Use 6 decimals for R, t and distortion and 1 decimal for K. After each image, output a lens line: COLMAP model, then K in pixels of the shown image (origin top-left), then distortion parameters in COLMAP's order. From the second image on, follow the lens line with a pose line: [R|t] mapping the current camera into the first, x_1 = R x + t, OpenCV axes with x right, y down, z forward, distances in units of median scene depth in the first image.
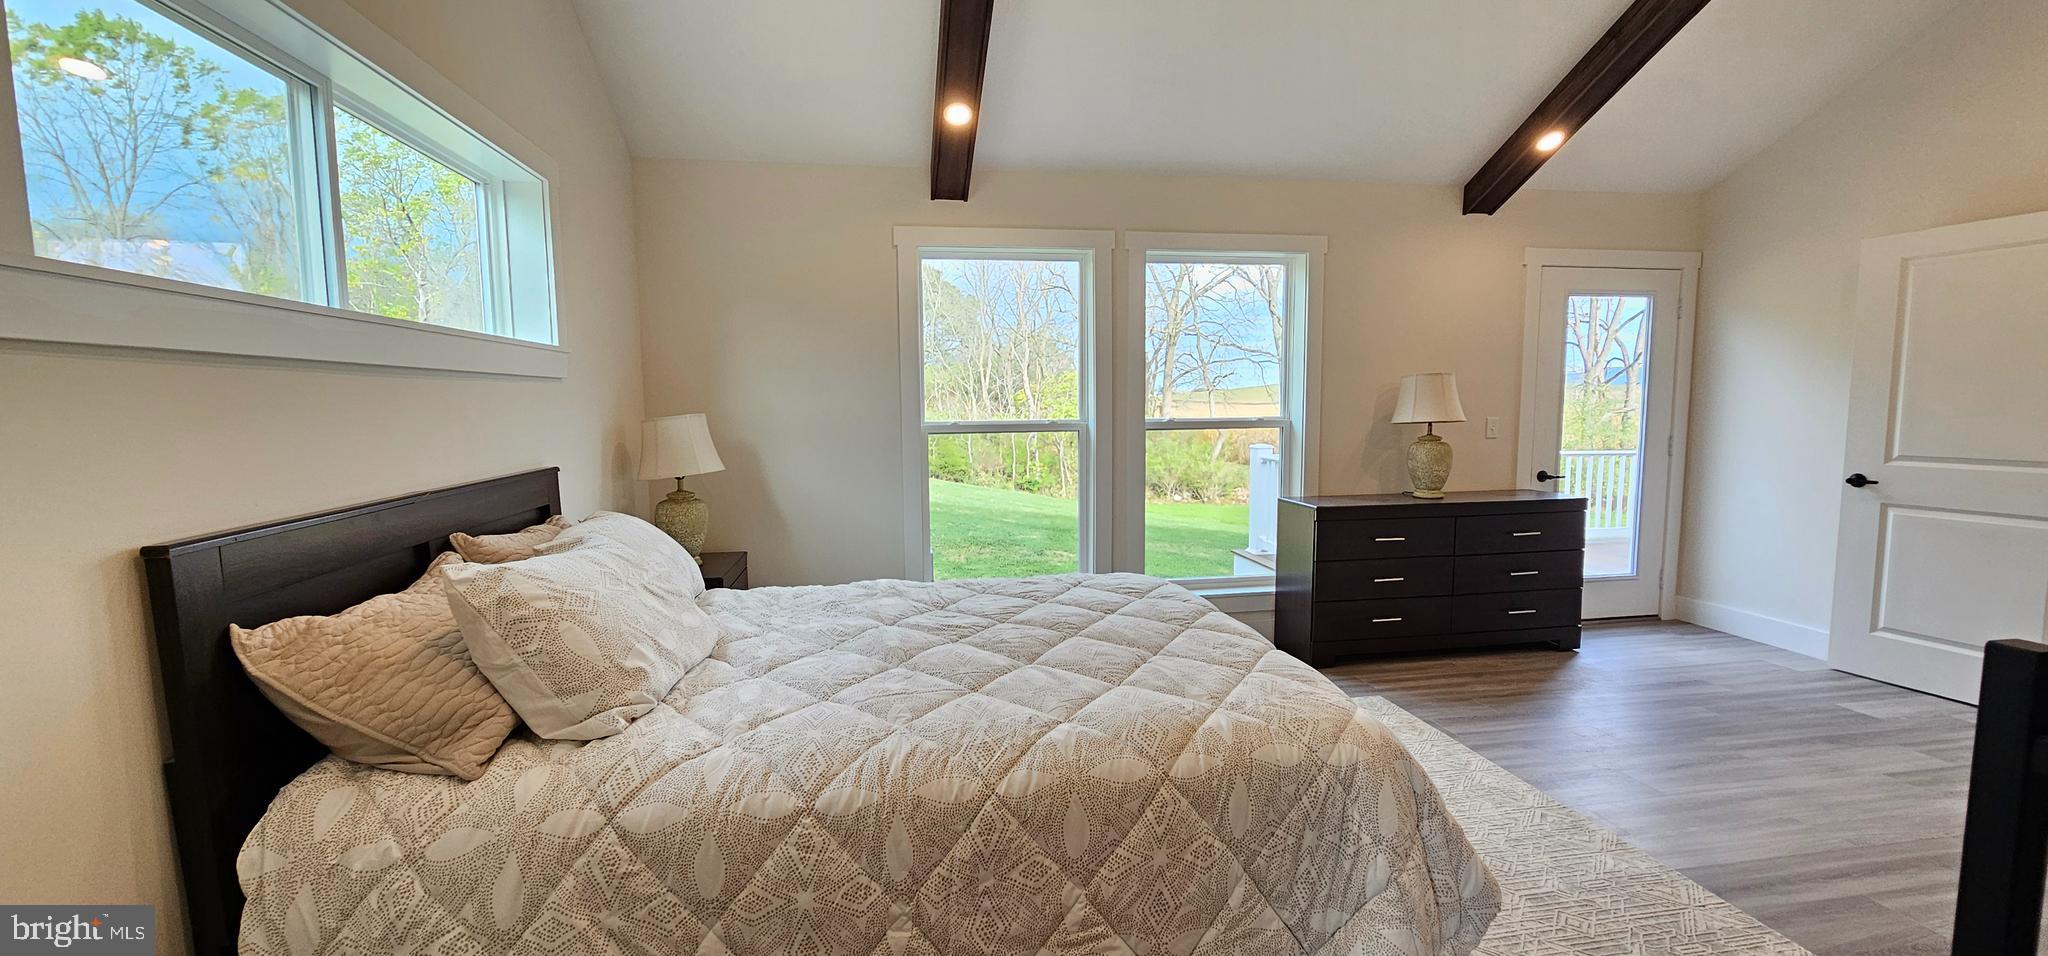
lens RADIAL K [[836.5, 0, 1017.5], [0, 836.5, 481.9], [0, 0, 1]] dist [-0.002574, 0.000773]
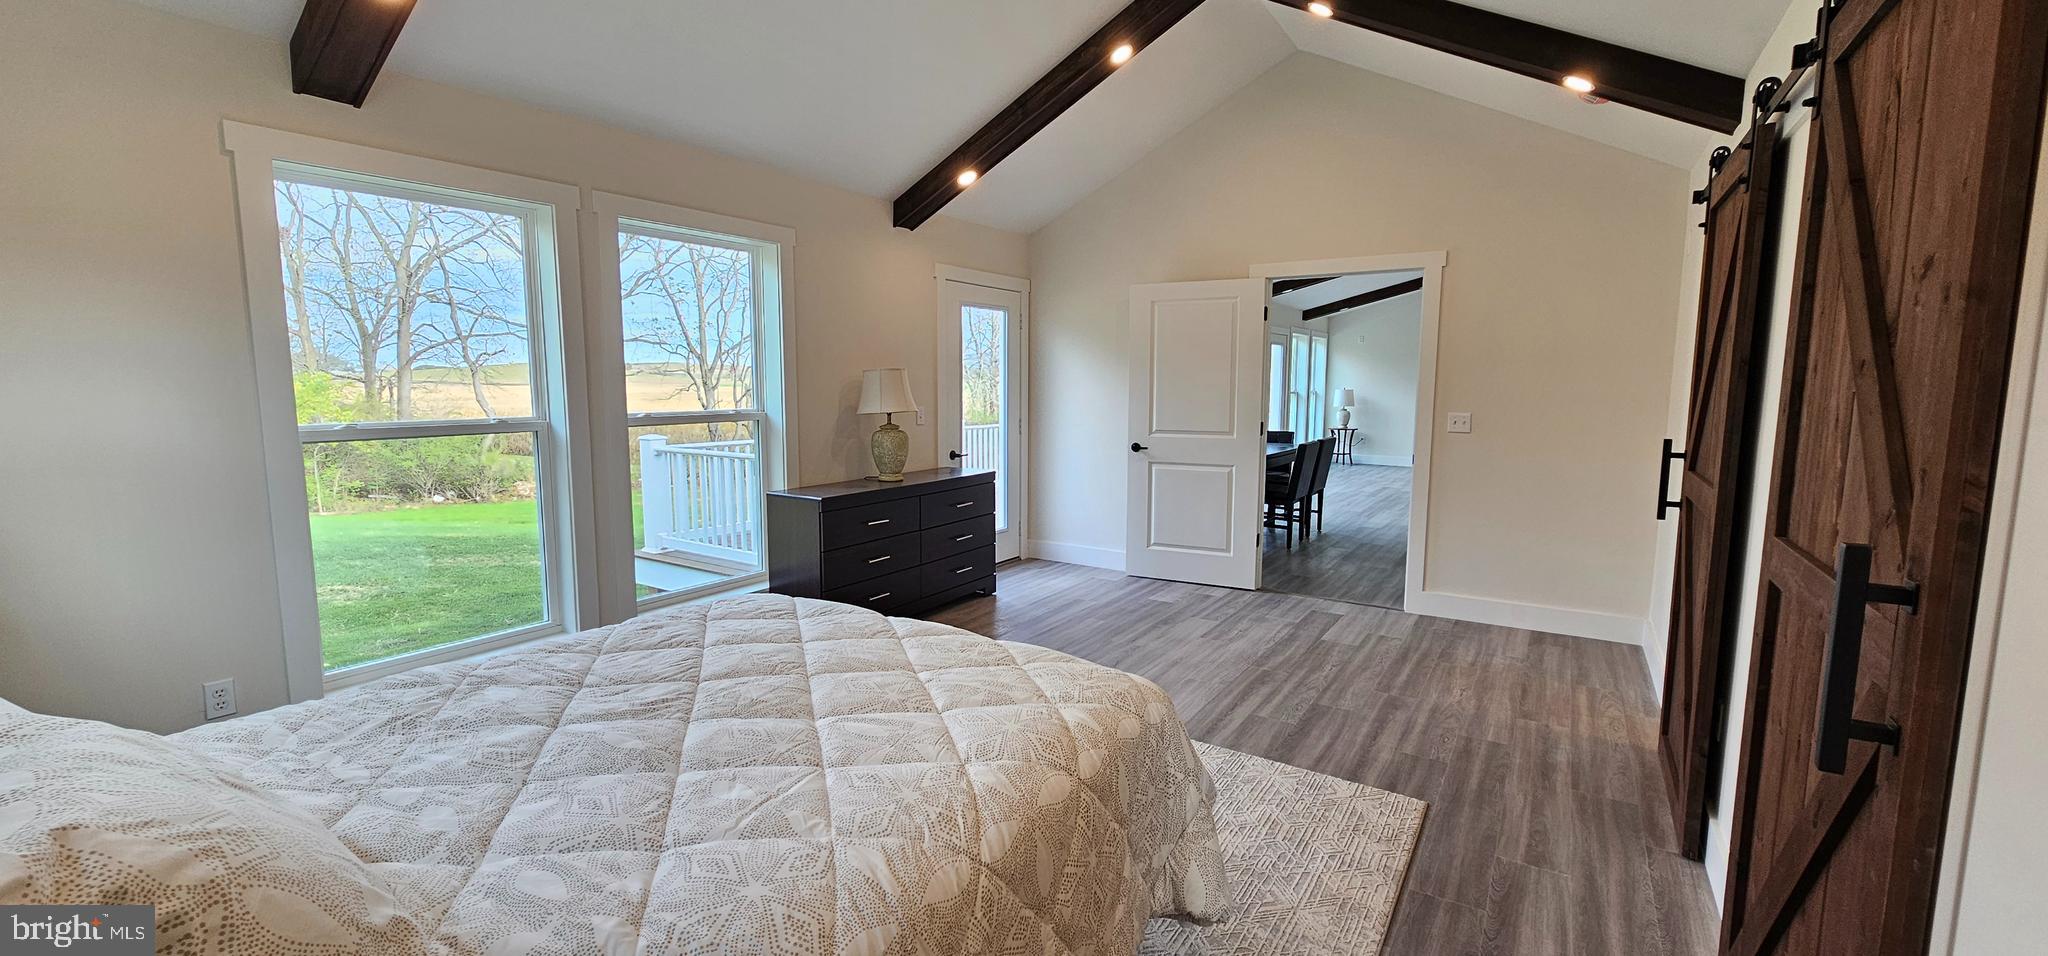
lens RADIAL K [[836.5, 0, 1019.8], [0, 836.5, 479.5], [0, 0, 1]] dist [-0.002574, 0.000773]
pose [[0.679447, -0.076099, 0.729767, -0.232301], [0.062514, 0.996994, 0.045761, -0.026294], [-0.731056, 0.014528, 0.682162, 0.137707]]
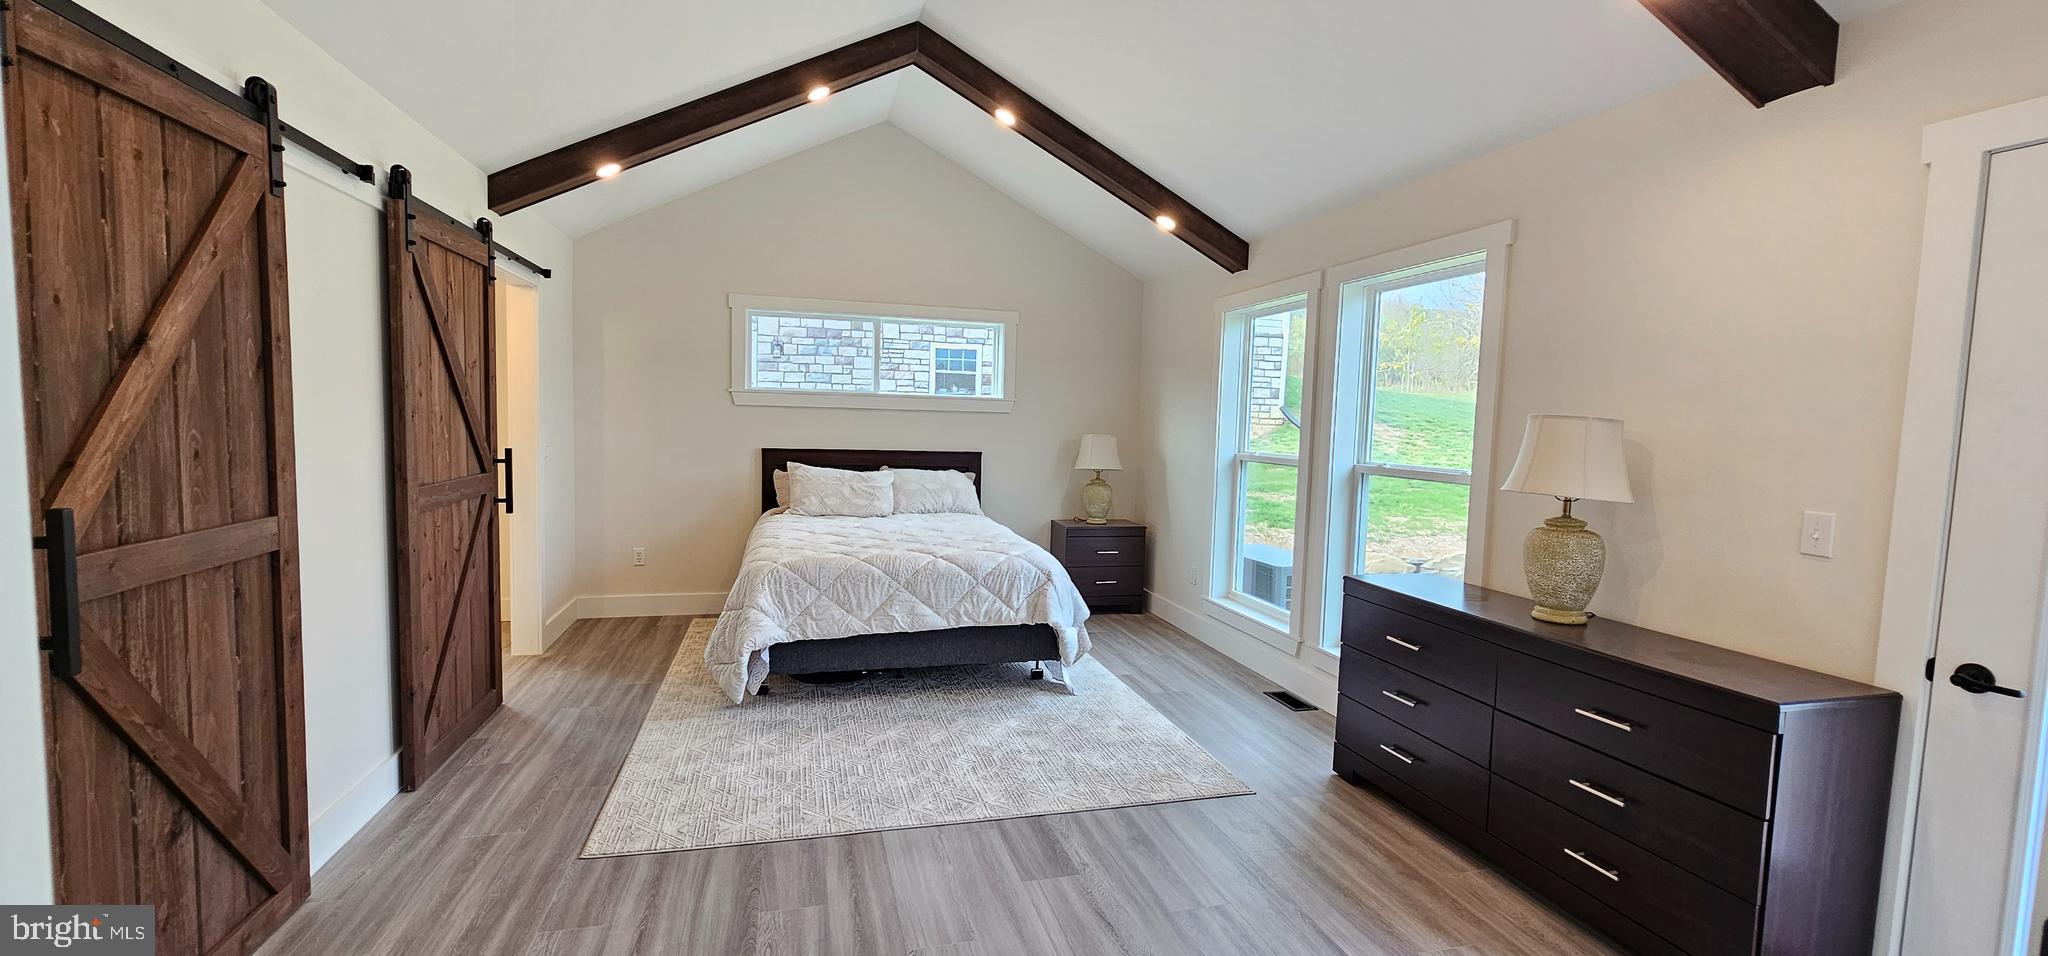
lens RADIAL K [[836.5, 0, 1023.0], [0, 836.5, 477.3], [0, 0, 1]] dist [-0.002574, 0.000773]
pose [[0.094974, 0.084491, -0.991888, 1.195349], [-0.127343, 0.989237, 0.072072, -0.088754], [0.987301, 0.119465, 0.104712, 0.624085]]
